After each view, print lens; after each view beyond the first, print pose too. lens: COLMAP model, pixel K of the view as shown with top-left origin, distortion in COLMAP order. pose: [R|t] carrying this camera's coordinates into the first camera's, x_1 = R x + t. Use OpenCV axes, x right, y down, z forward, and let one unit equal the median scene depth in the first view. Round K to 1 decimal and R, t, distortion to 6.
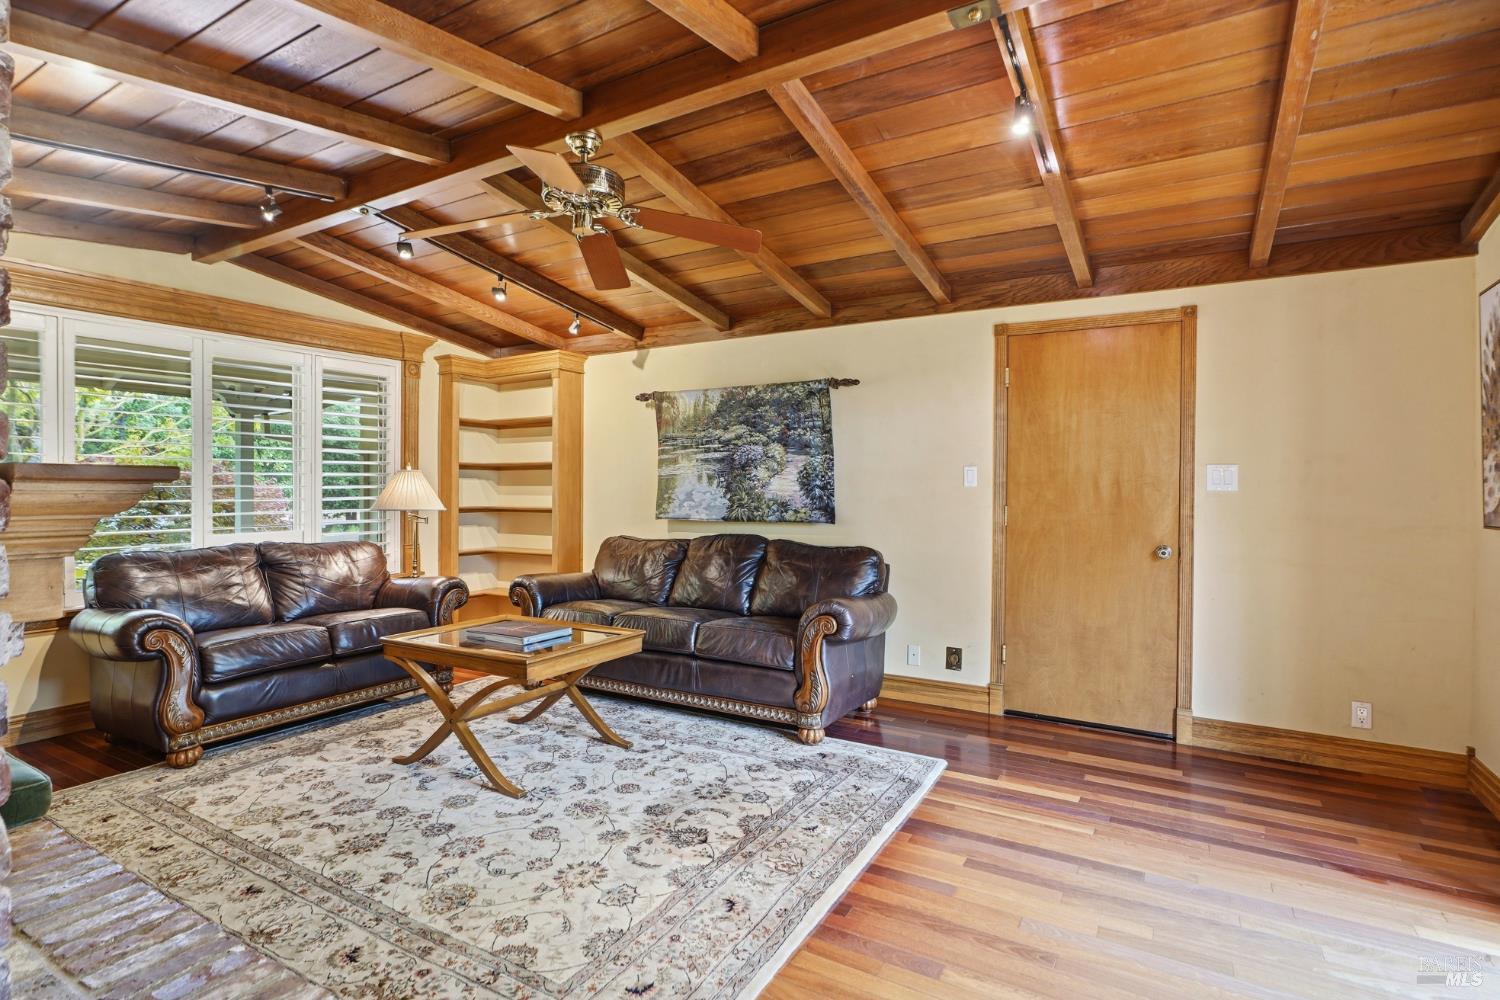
lens RADIAL K [[734.9, 0, 753.0], [0, 734.9, 491.5], [0, 0, 1]] dist [-0.003474, -0.000009]
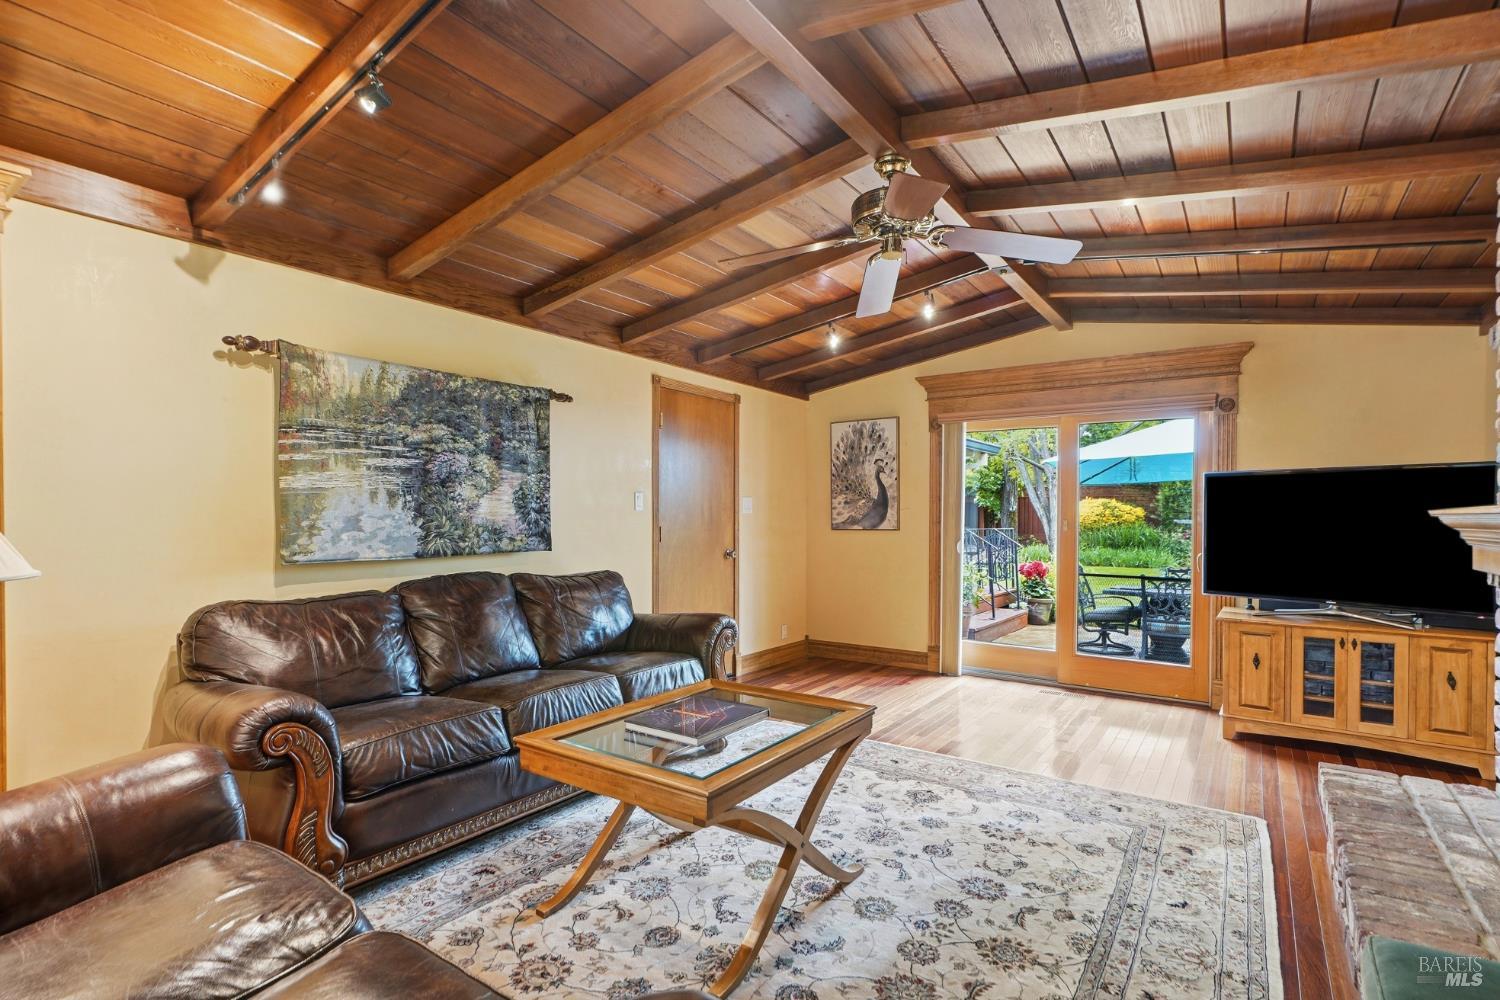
lens RADIAL K [[734.9, 0, 736.6], [0, 734.9, 514.4], [0, 0, 1]] dist [-0.003474, -0.000009]
pose [[0.087320, -0.002586, 0.996177, -0.751633], [0.003279, 0.999992, 0.002308, -0.002019], [-0.996175, 0.003065, 0.087327, 0.676677]]
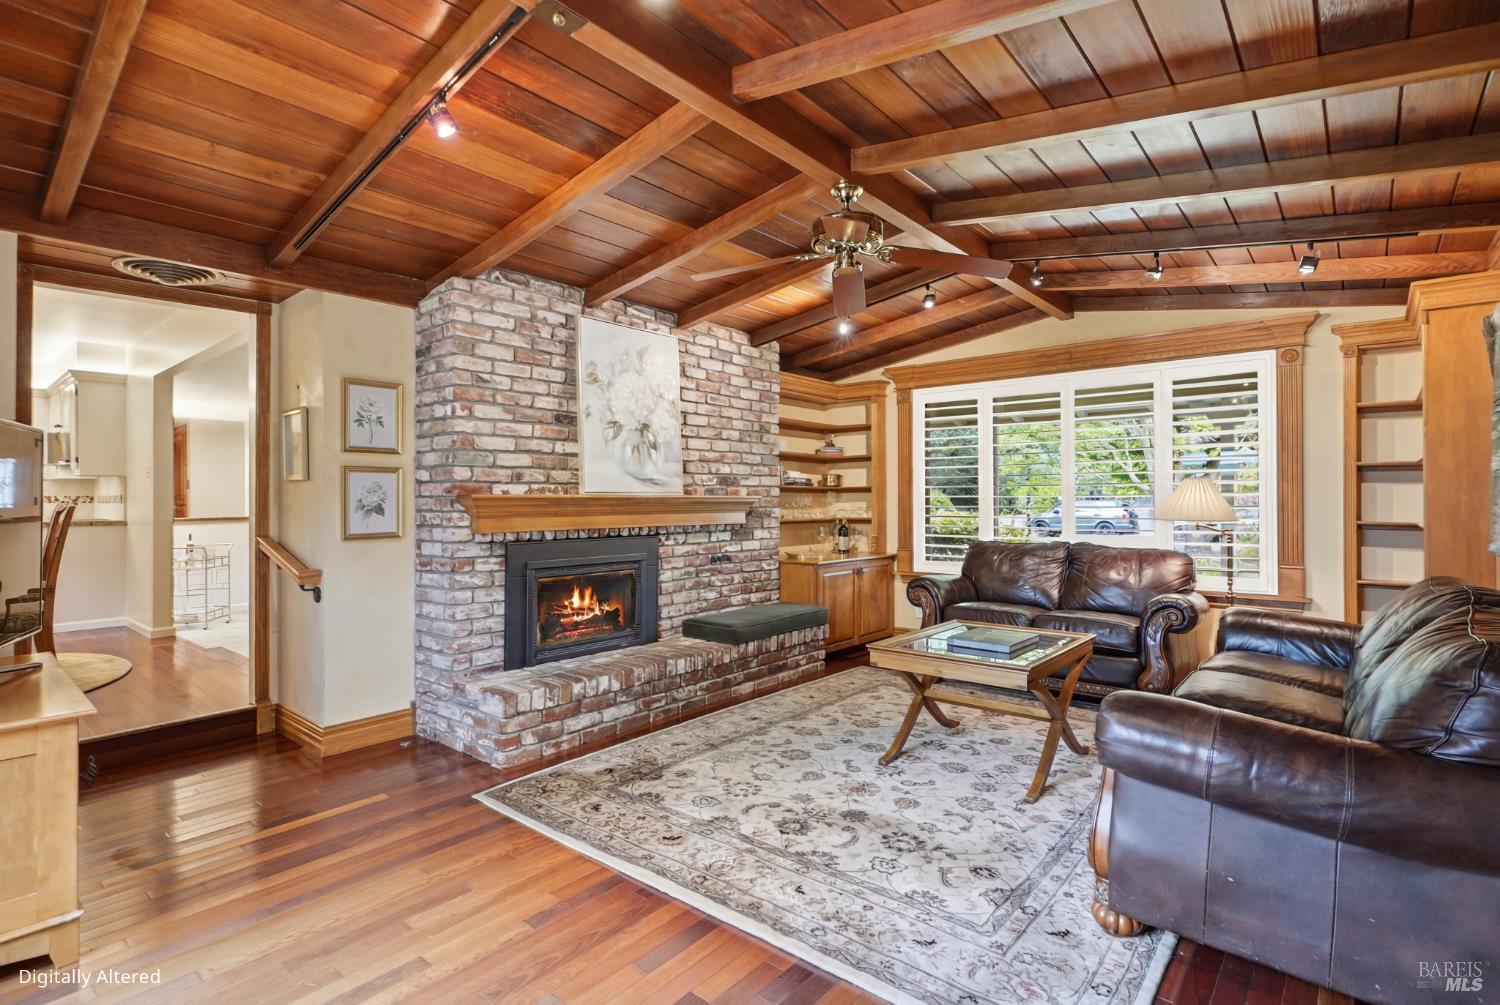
lens RADIAL K [[734.9, 0, 759.4], [0, 734.9, 496.1], [0, 0, 1]] dist [-0.003474, -0.000009]
pose [[-0.146031, -0.003032, -0.989275, 0.541204], [-0.004473, 0.999987, -0.002404, -0.000199], [0.989270, 0.004074, -0.146042, 0.620673]]
